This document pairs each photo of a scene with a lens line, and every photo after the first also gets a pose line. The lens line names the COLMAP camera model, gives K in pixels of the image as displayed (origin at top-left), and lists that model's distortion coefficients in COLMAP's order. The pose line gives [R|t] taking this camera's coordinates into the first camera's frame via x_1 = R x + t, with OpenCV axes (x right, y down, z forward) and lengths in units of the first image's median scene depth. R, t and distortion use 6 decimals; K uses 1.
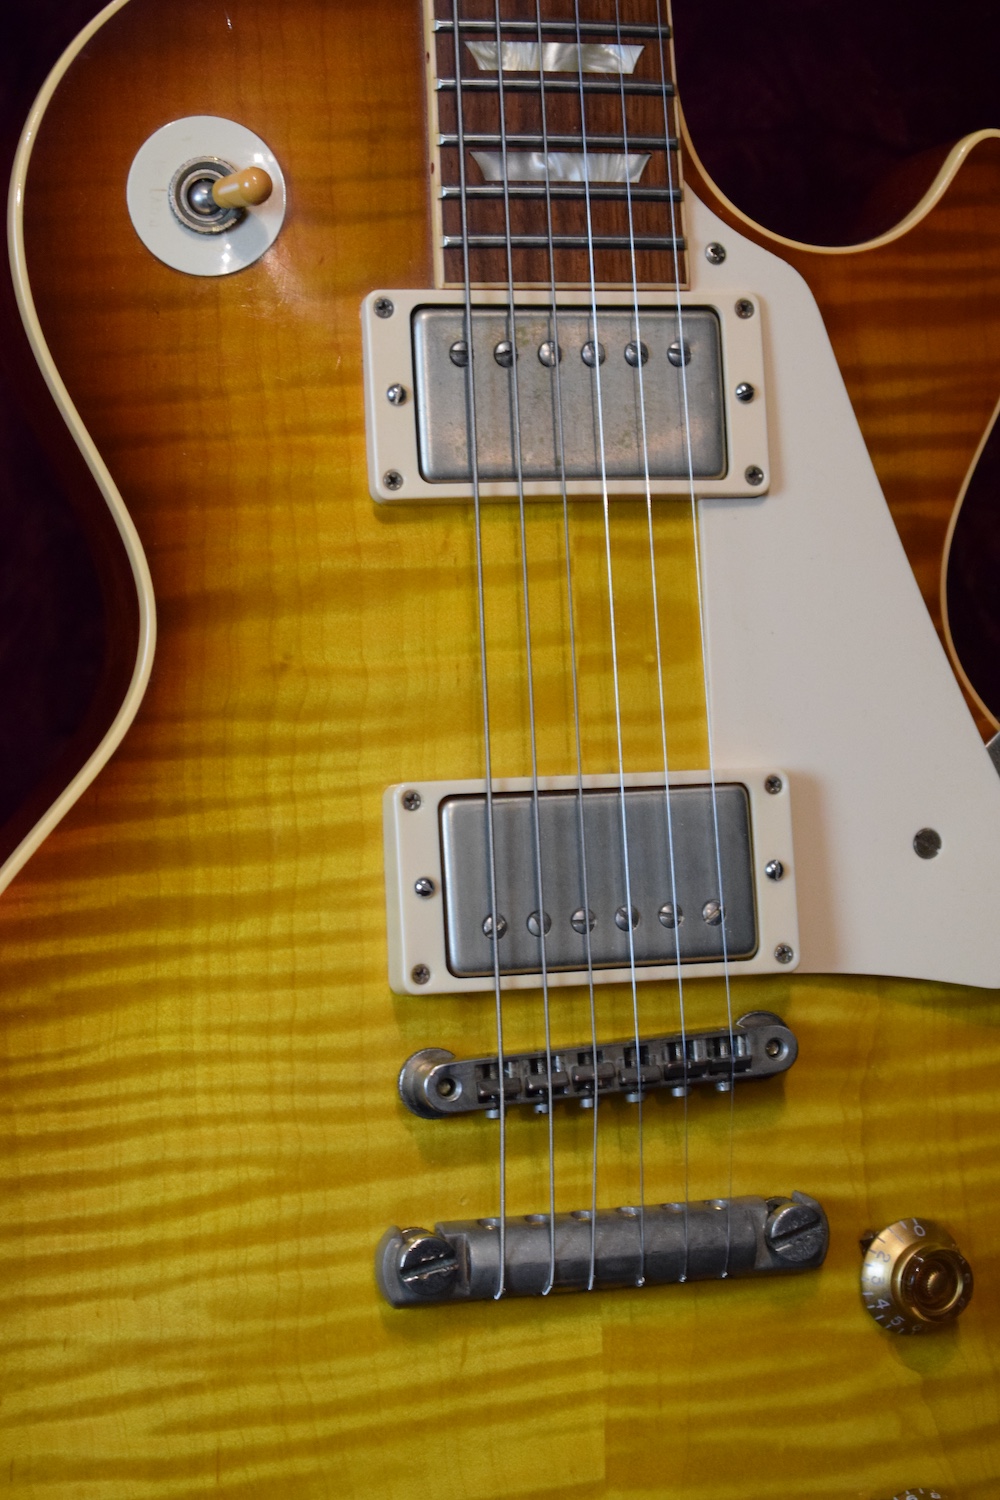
lens RADIAL K [[3390.8, 0, 492.0], [0, 3390.8, 751.0], [0, 0, 1]] dist [0.059014, 0.000000]
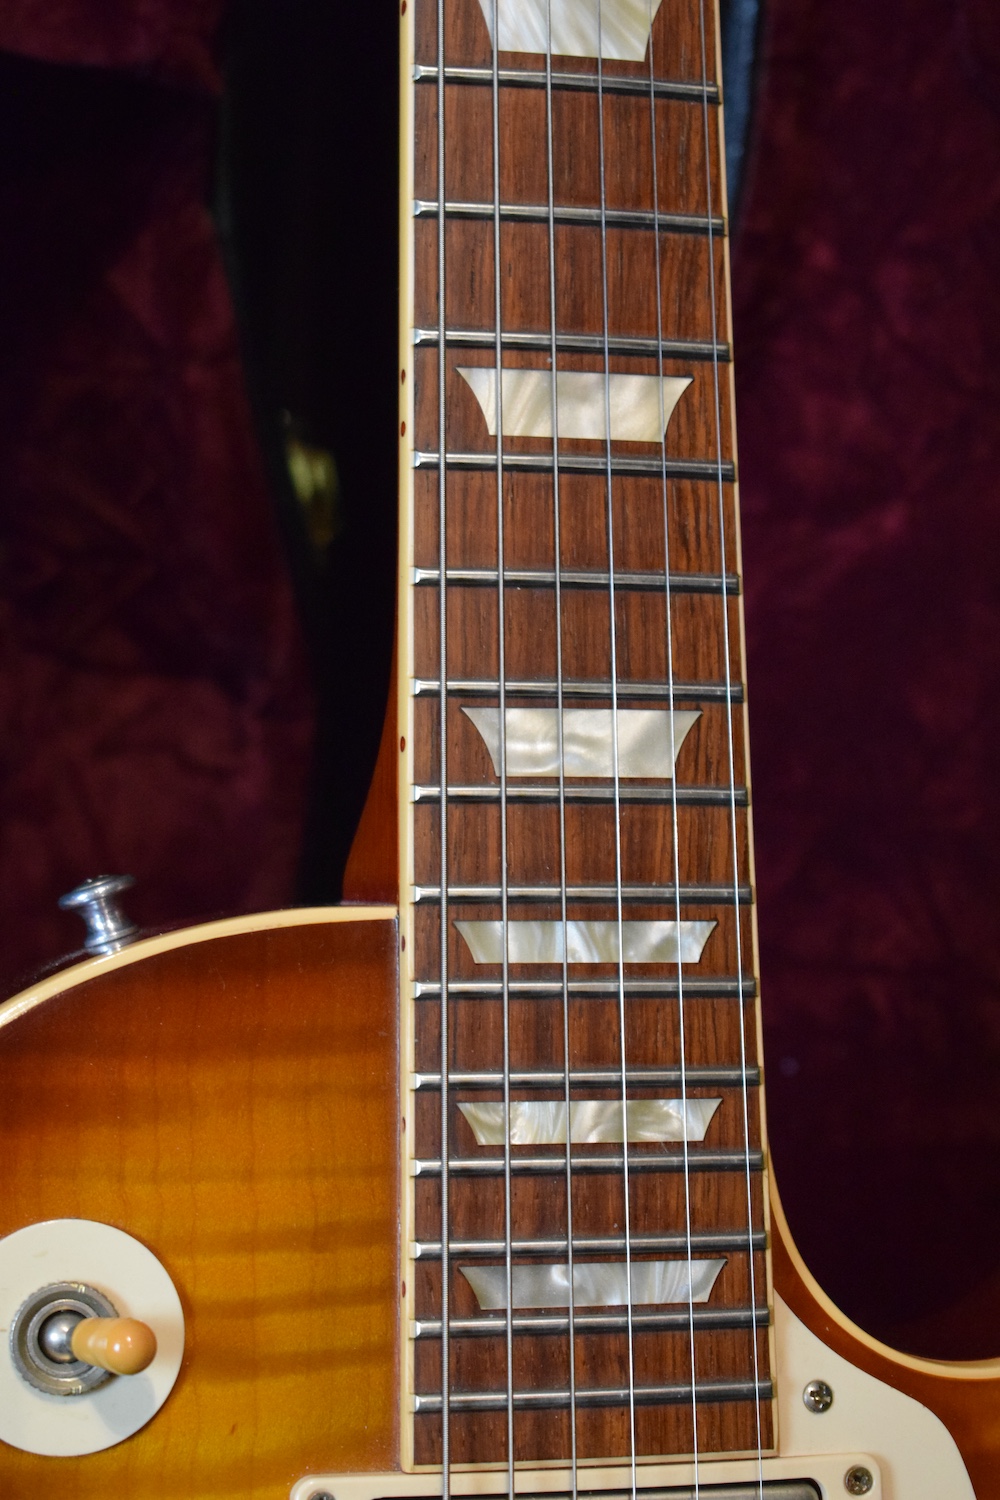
lens RADIAL K [[3106.7, 0, 483.7], [0, 3106.7, 745.6], [0, 0, 1]] dist [0.047678, 0.000000]
pose [[0.998161, 0.031821, -0.051599, 0.027279], [-0.035049, 0.997403, -0.062918, -0.240544], [0.049462, 0.064611, 0.996684, 0.367617]]
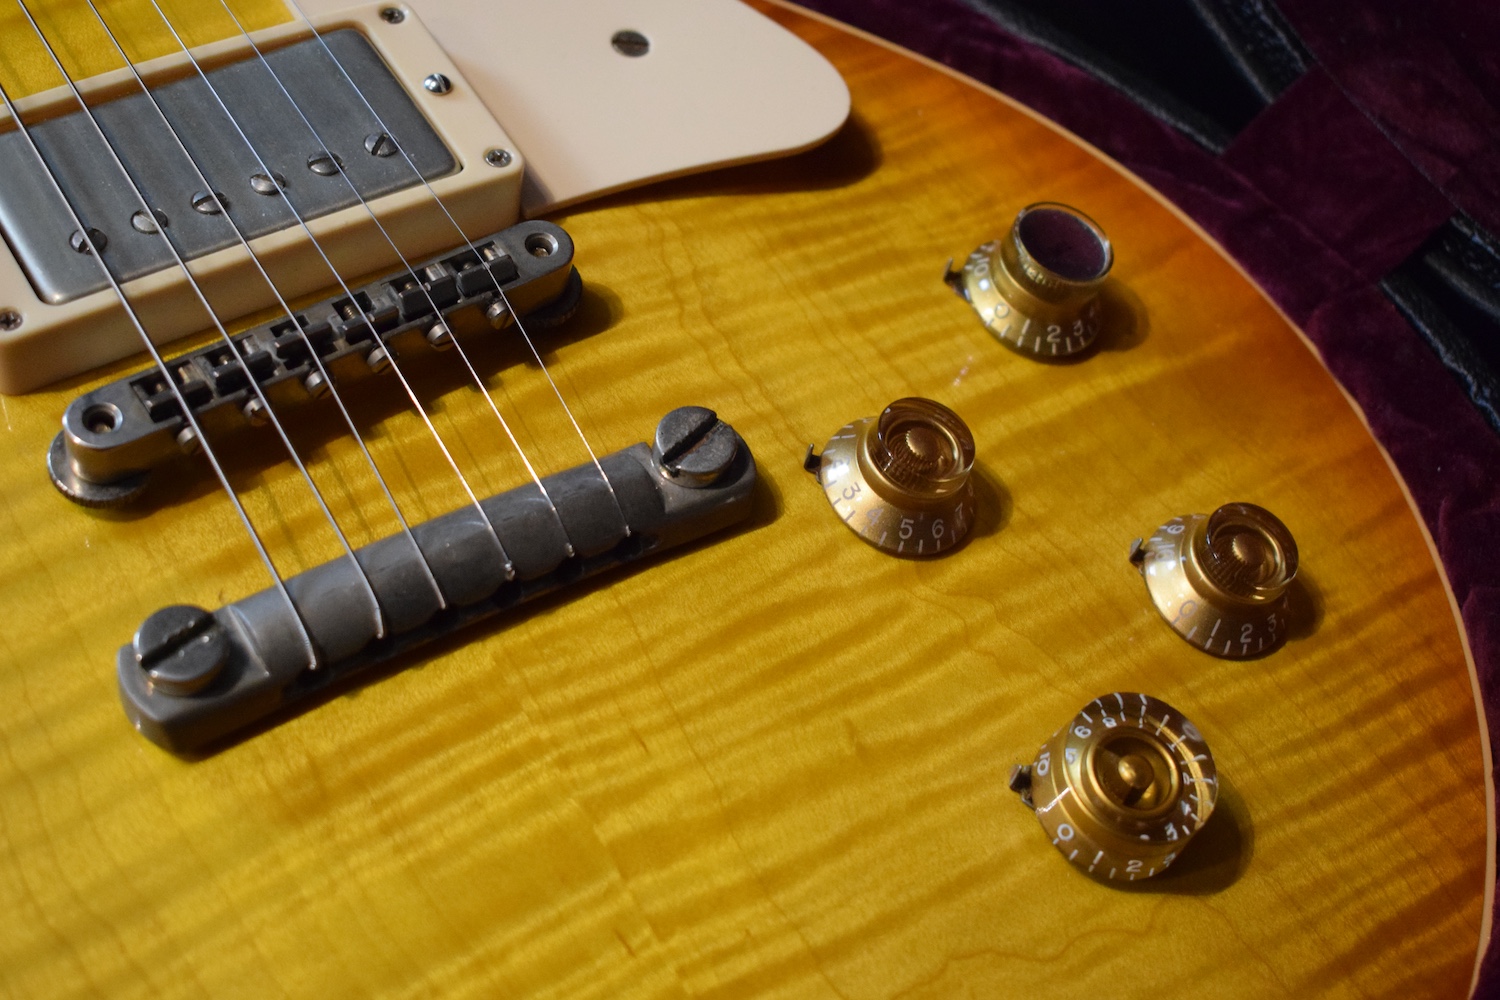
lens RADIAL K [[2477.1, 0, 747.7], [0, 2477.1, 509.0], [0, 0, 1]] dist [-0.006786, 0.000000]
pose [[0.870553, -0.468398, 0.150800, 0.016307], [0.486343, 0.772377, -0.408540, 0.369620], [0.074885, 0.428996, 0.900197, 0.555355]]
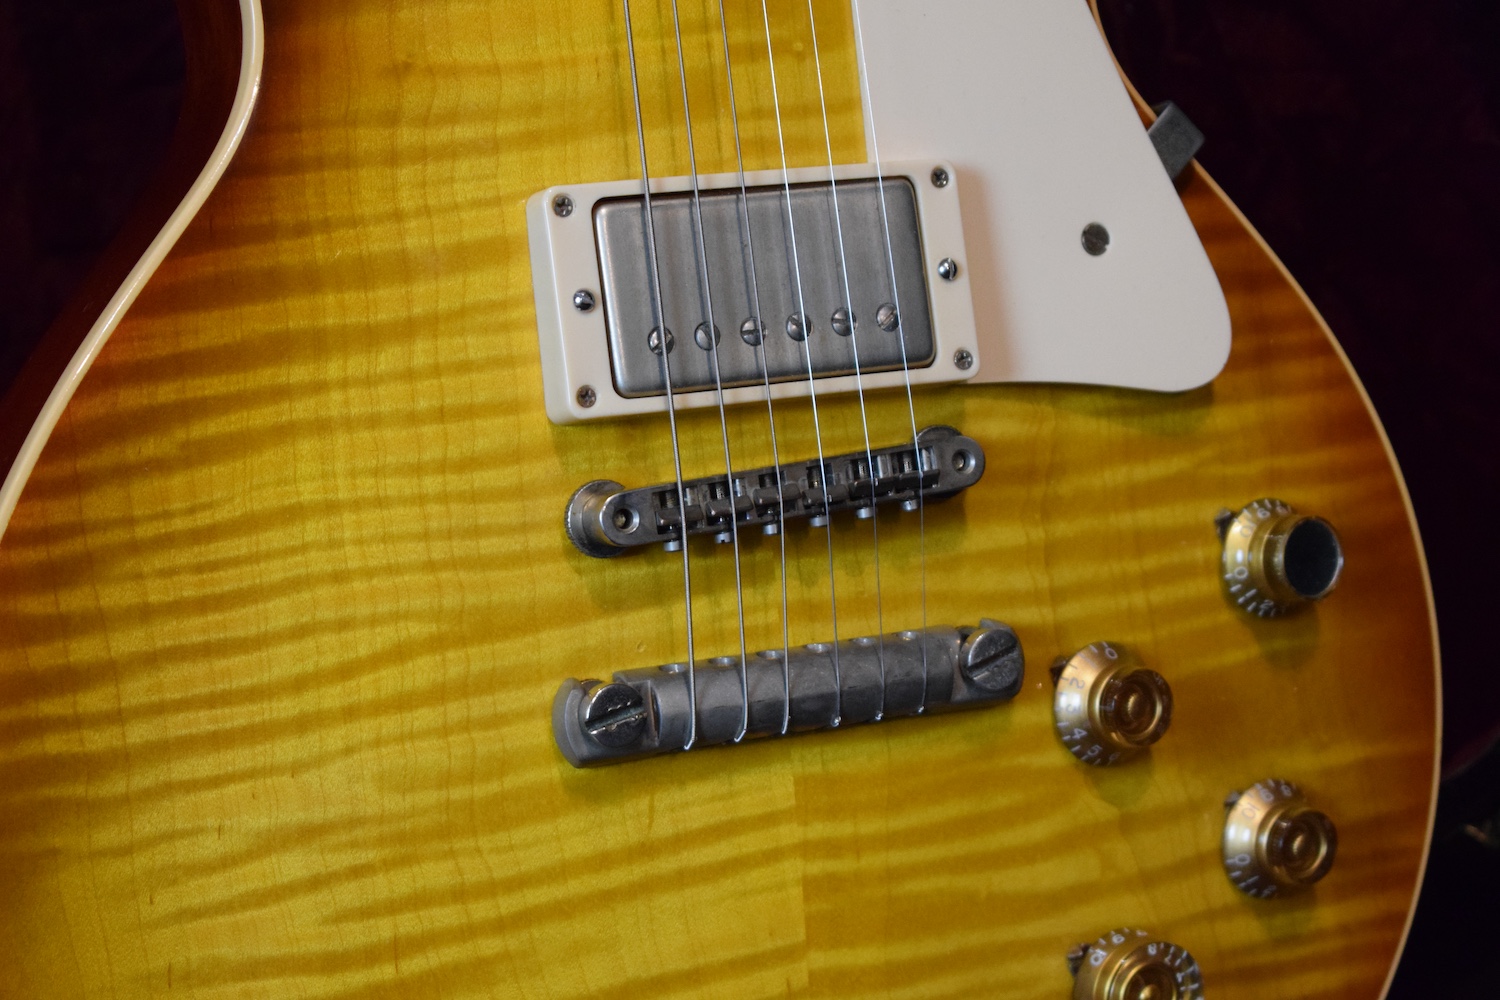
lens RADIAL K [[3390.8, 0, 751.2], [0, 3390.8, 532.4], [0, 0, 1]] dist [0.059014, 0.000000]
pose [[0.988094, -0.067287, 0.138355, -0.102746], [0.062761, 0.997349, 0.036826, 0.069755], [-0.140466, -0.027704, 0.989698, 0.094284]]
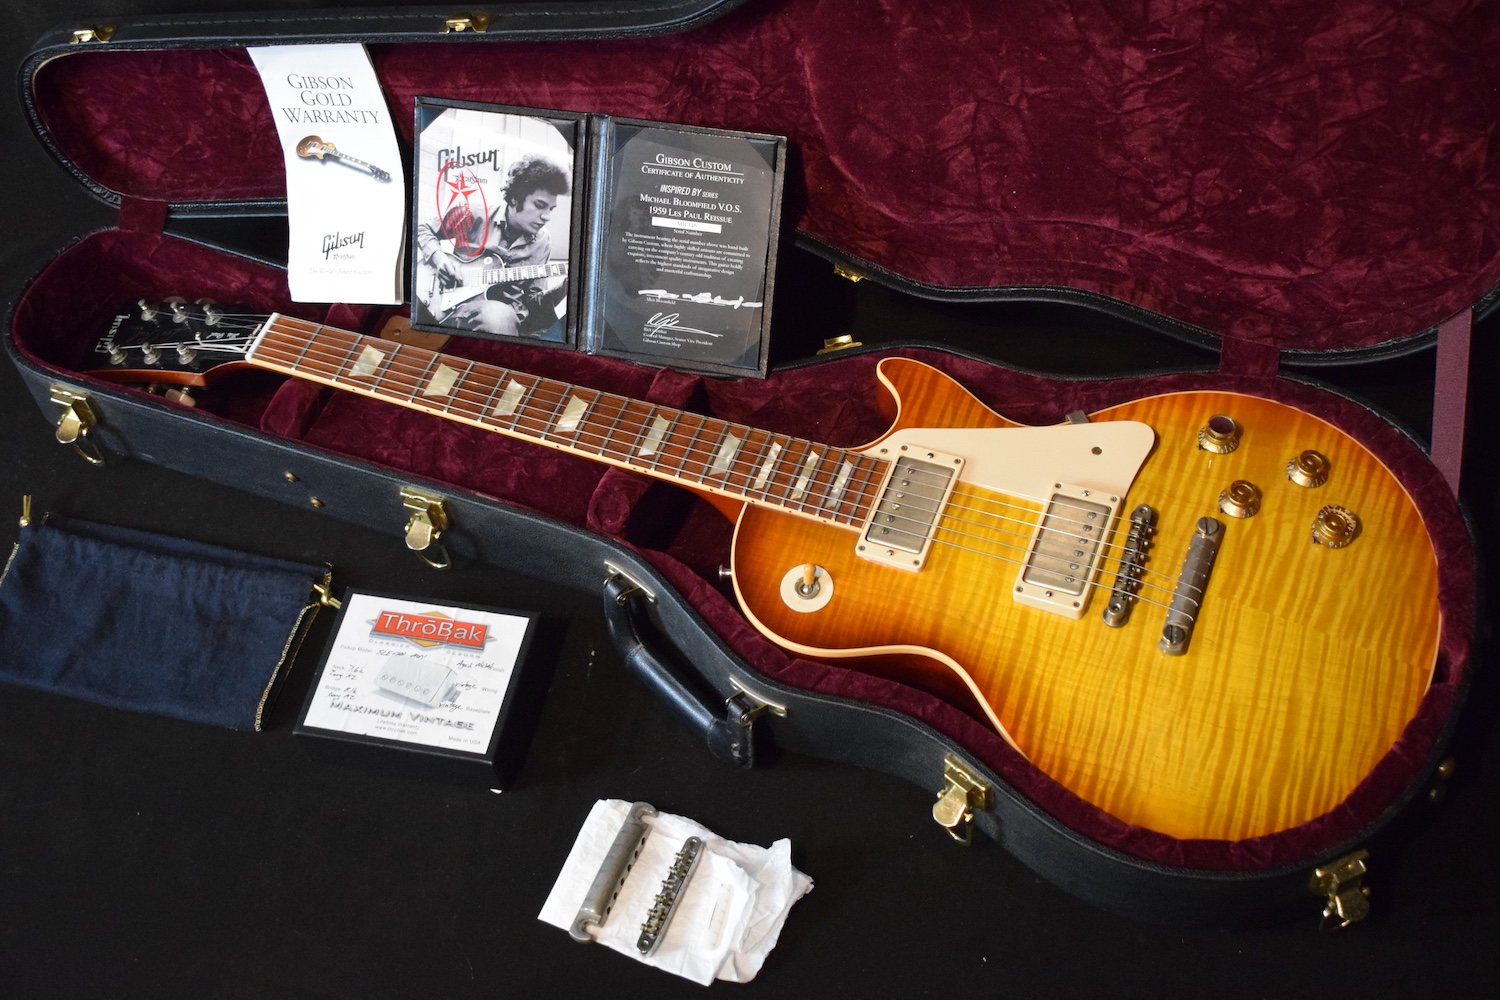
lens RADIAL K [[2046.9, 0, 757.4], [0, 2046.9, 503.4], [0, 0, 1]] dist [-0.044585, 0.000000]
pose [[0.364689, -0.907333, 0.209160, -0.403365], [0.914874, 0.307375, -0.261775, 0.243953], [0.173227, 0.286822, 0.942192, -0.725699]]
